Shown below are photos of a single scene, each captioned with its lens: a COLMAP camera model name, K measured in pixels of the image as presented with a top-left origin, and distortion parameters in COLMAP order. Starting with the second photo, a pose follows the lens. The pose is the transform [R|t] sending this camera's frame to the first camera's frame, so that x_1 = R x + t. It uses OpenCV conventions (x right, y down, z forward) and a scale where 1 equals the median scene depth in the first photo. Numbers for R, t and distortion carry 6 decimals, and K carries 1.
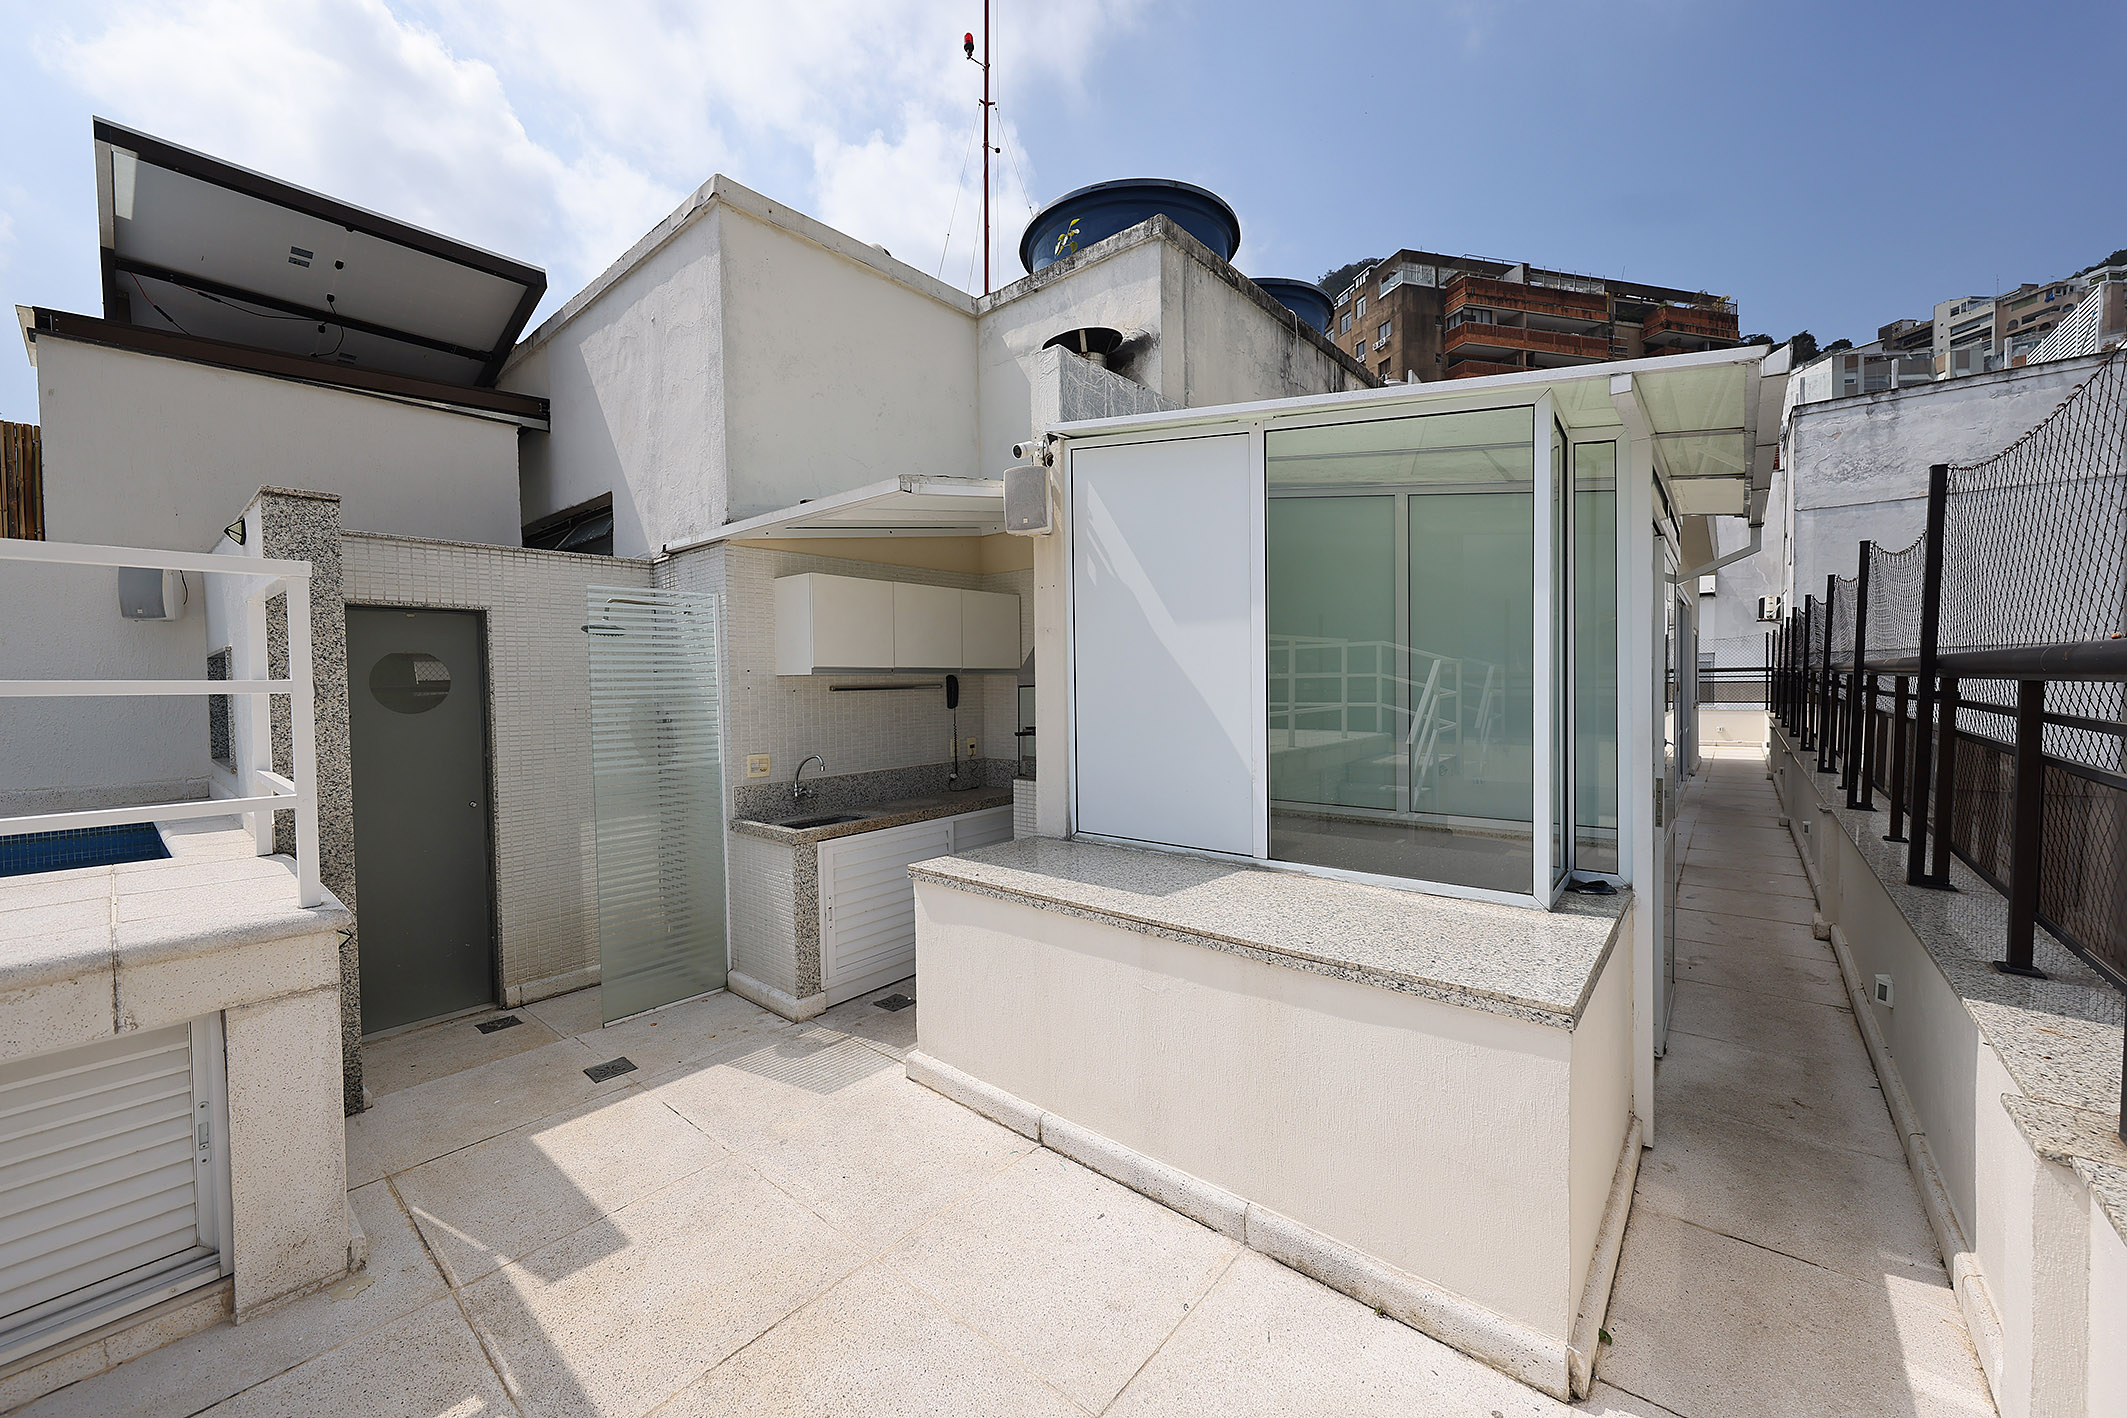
lens RADIAL K [[803.4, 0, 1053.1], [0, 803.4, 703.2], [0, 0, 1]] dist [0.010128, -0.000039]
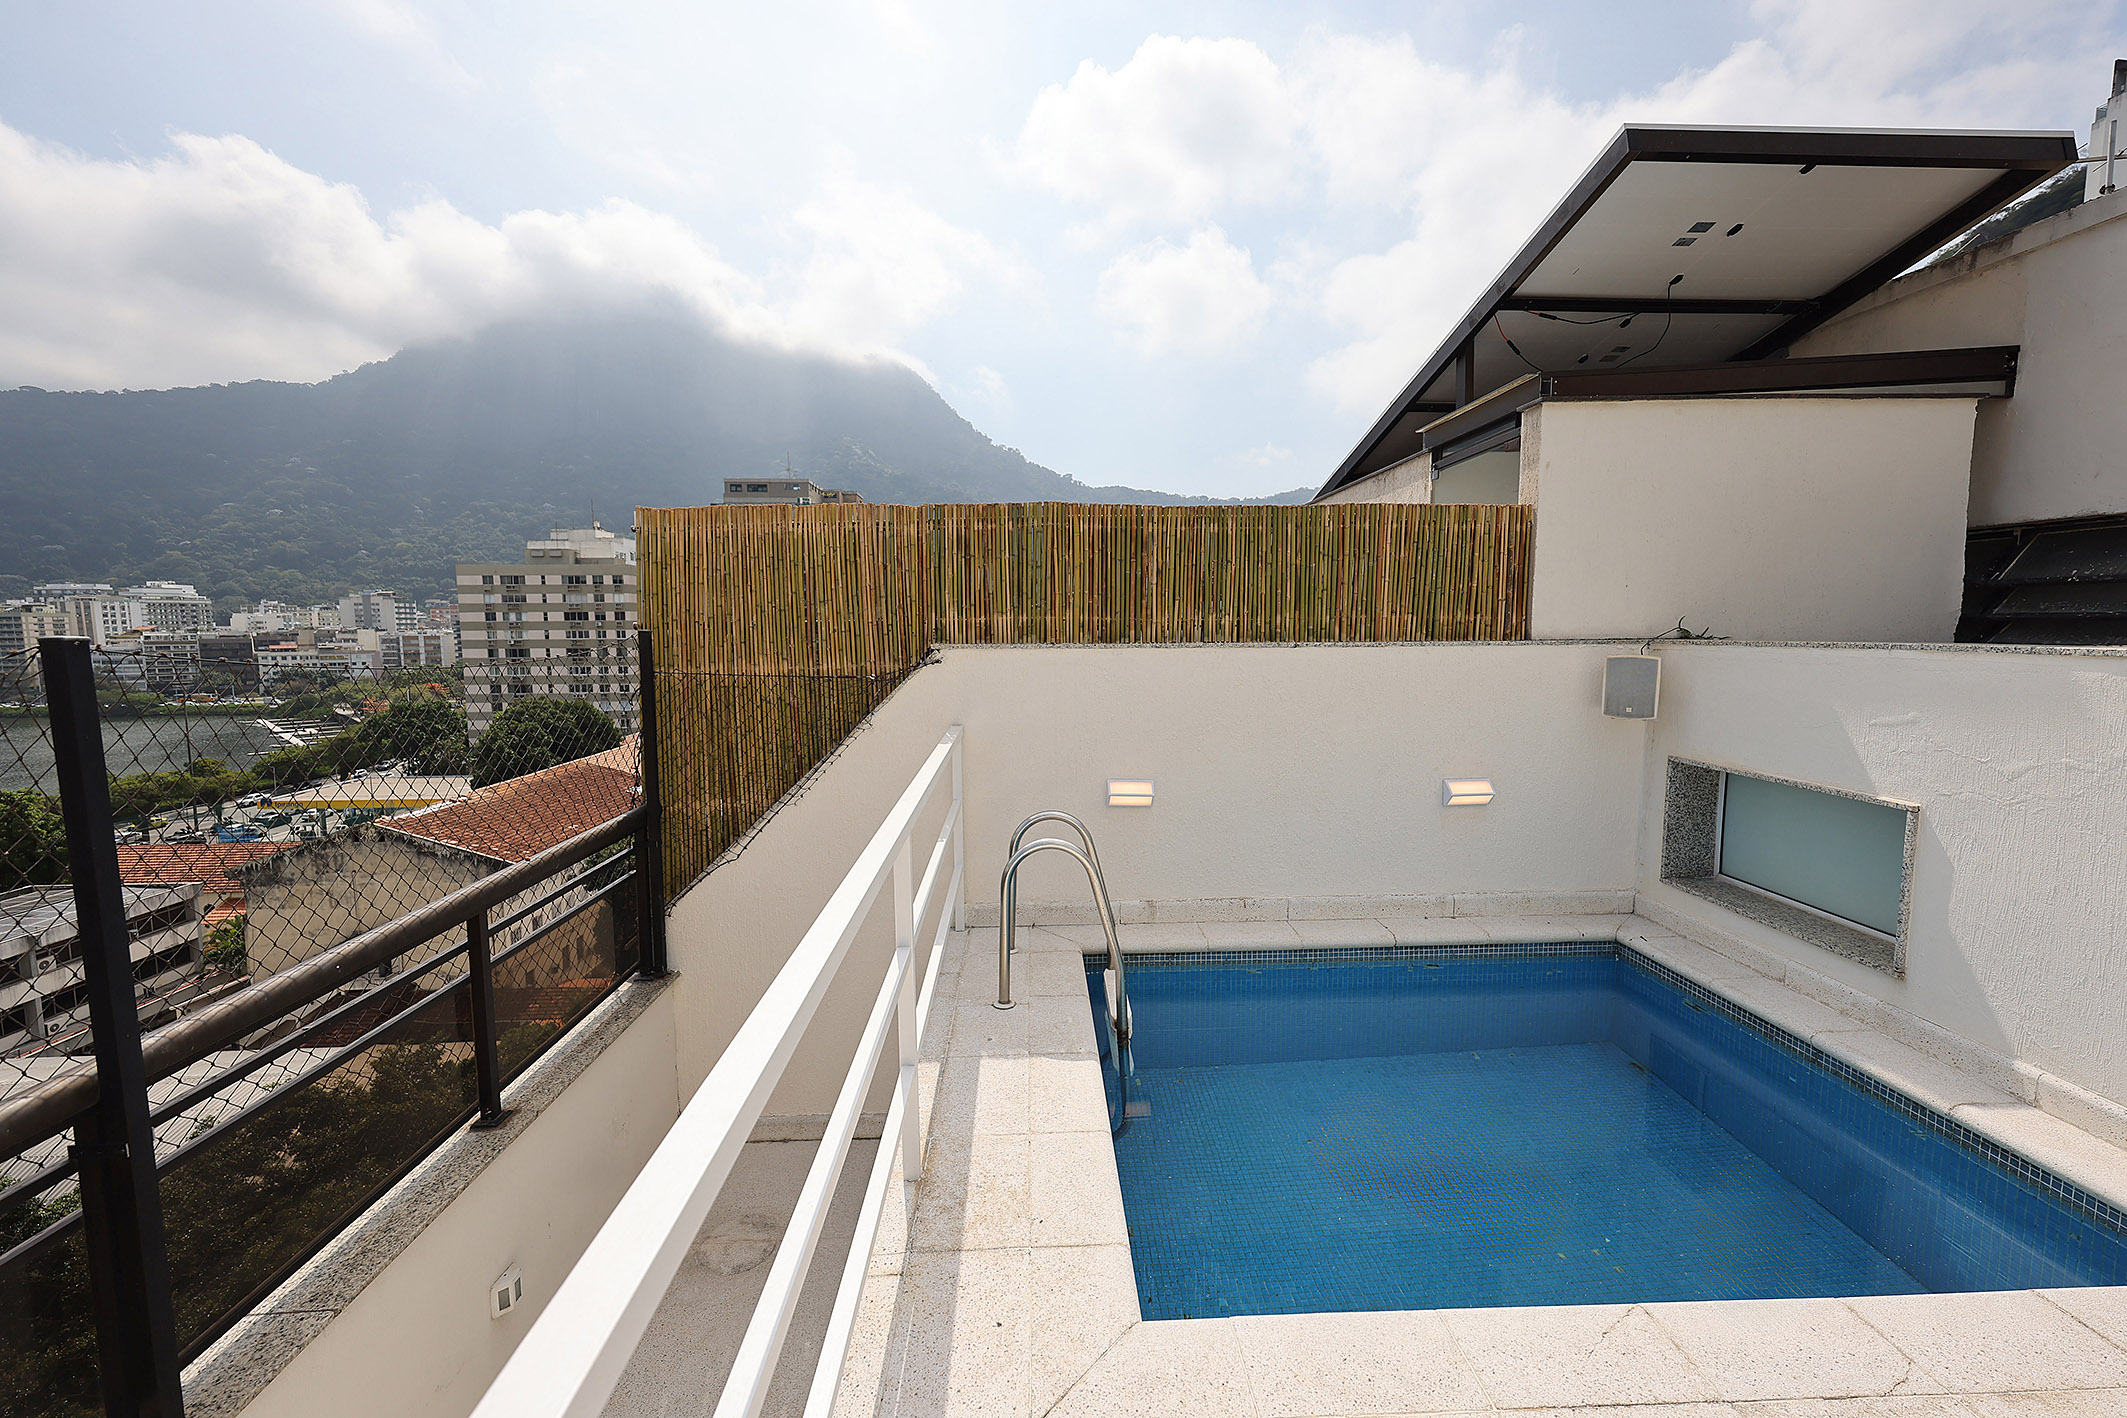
lens RADIAL K [[829.3, 0, 1063.5], [0, 829.3, 709.0], [0, 0, 1]] dist [0.006991, -0.000120]
pose [[0.681239, 0.088302, -0.726716, -0.868636], [-0.028299, 0.995133, 0.094389, -0.176990], [0.731514, -0.043736, 0.680423, -0.036567]]
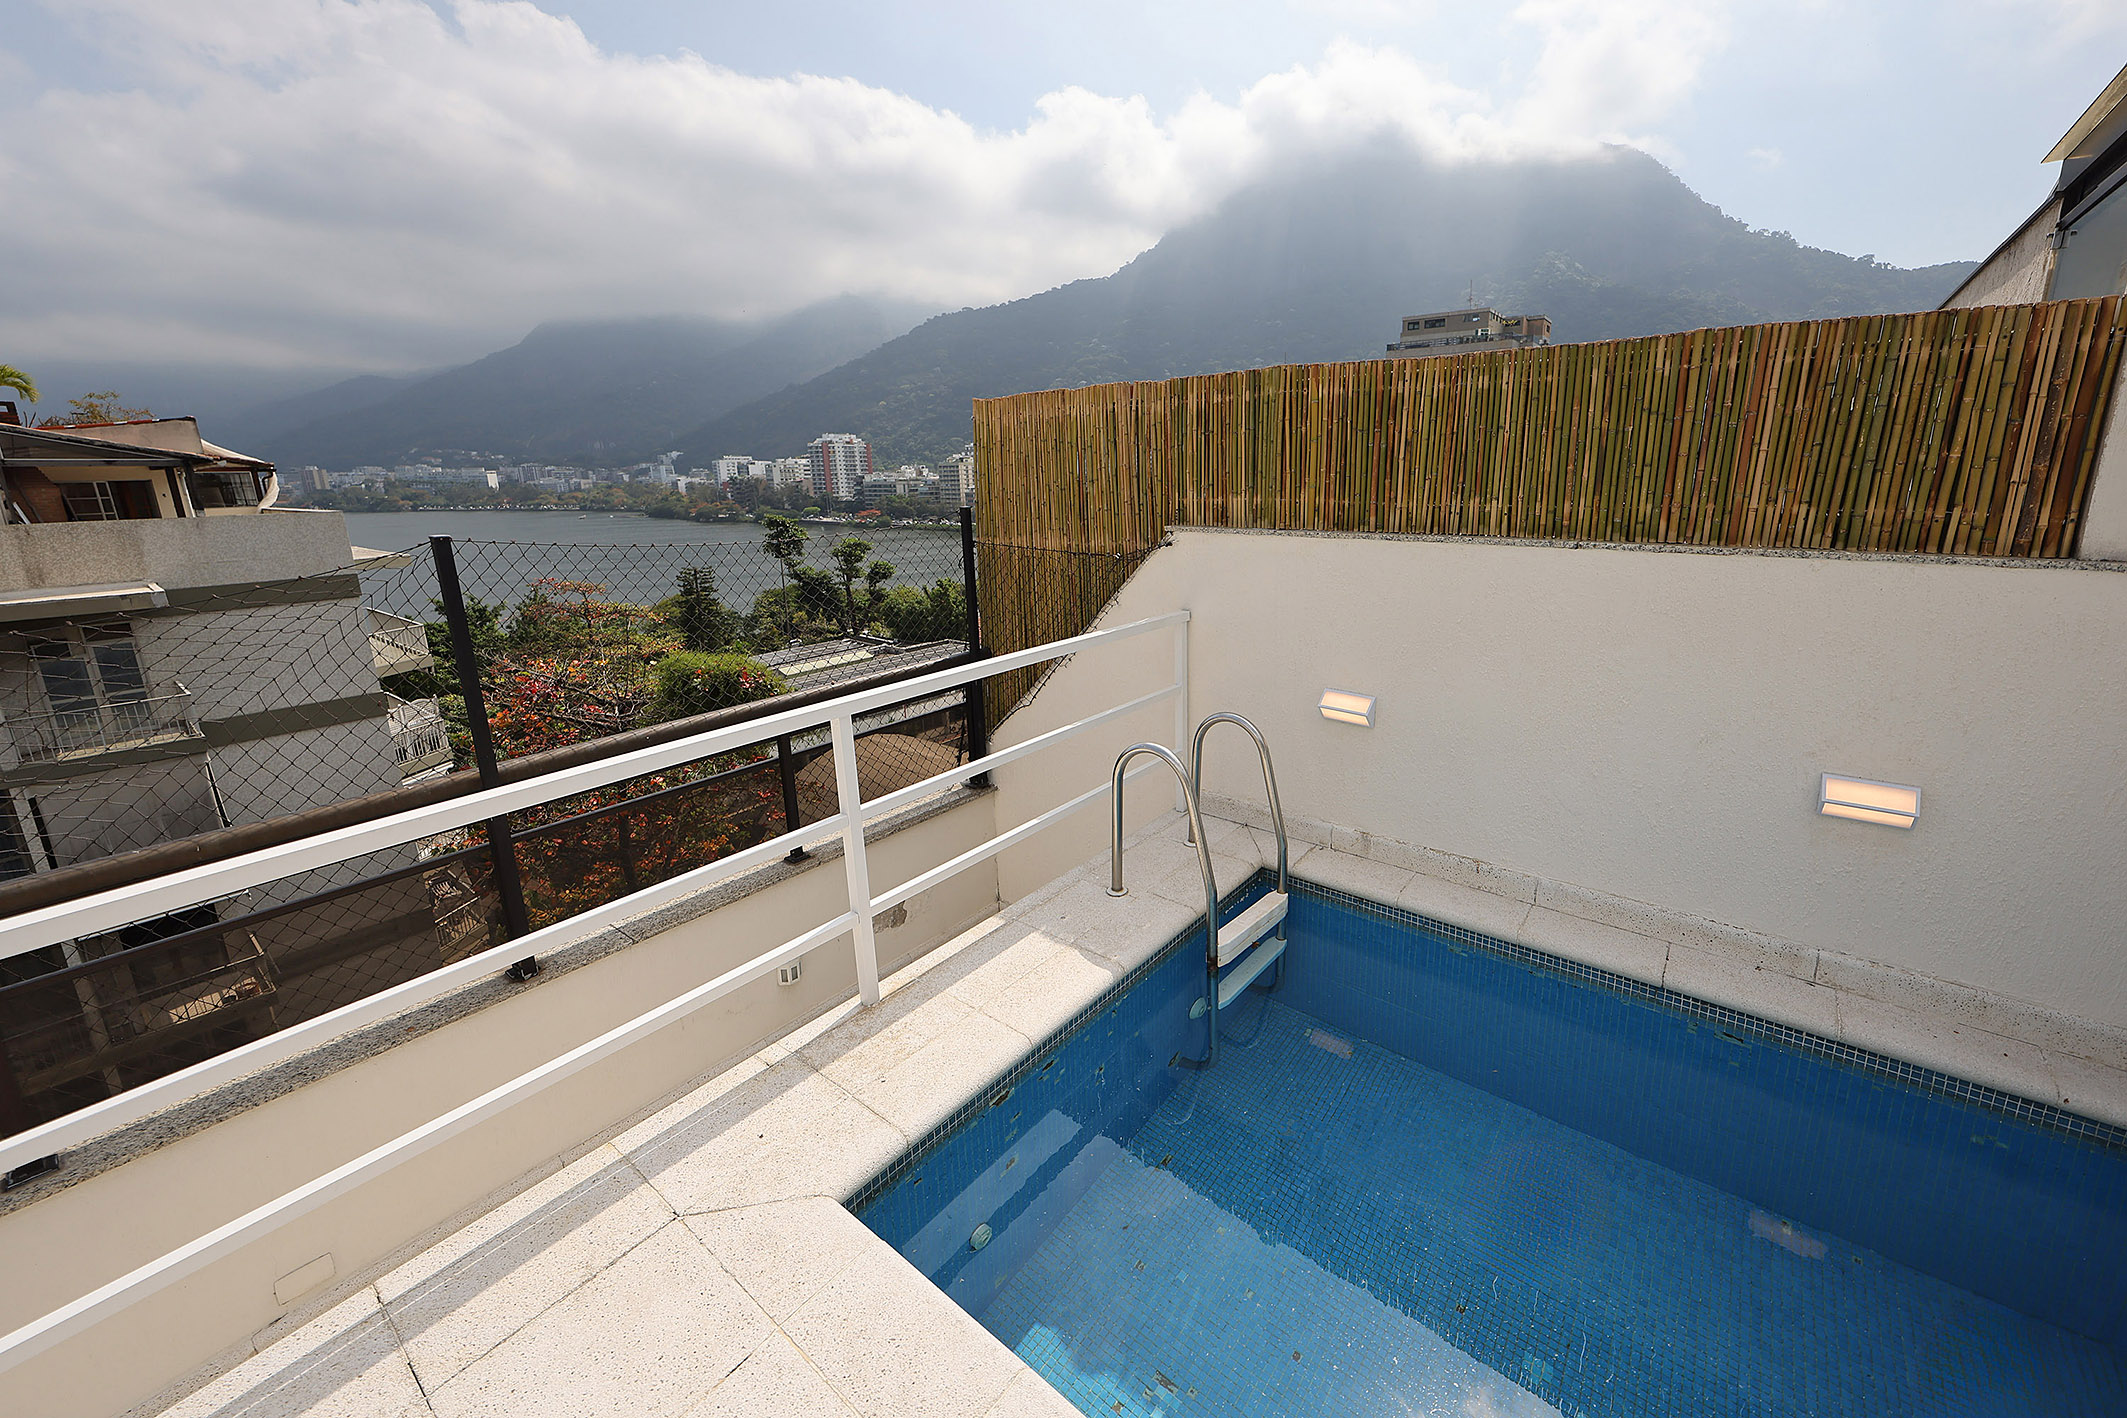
lens RADIAL K [[817.5, 0, 1151.1], [0, 817.5, 661.1], [0, 0, 1]] dist [0.007070, -0.000681]
pose [[0.077819, 0.243264, -0.966833, -0.746743], [-0.019551, 0.969960, 0.242477, -0.229163], [0.996776, 0.000033, 0.080237, 0.382084]]
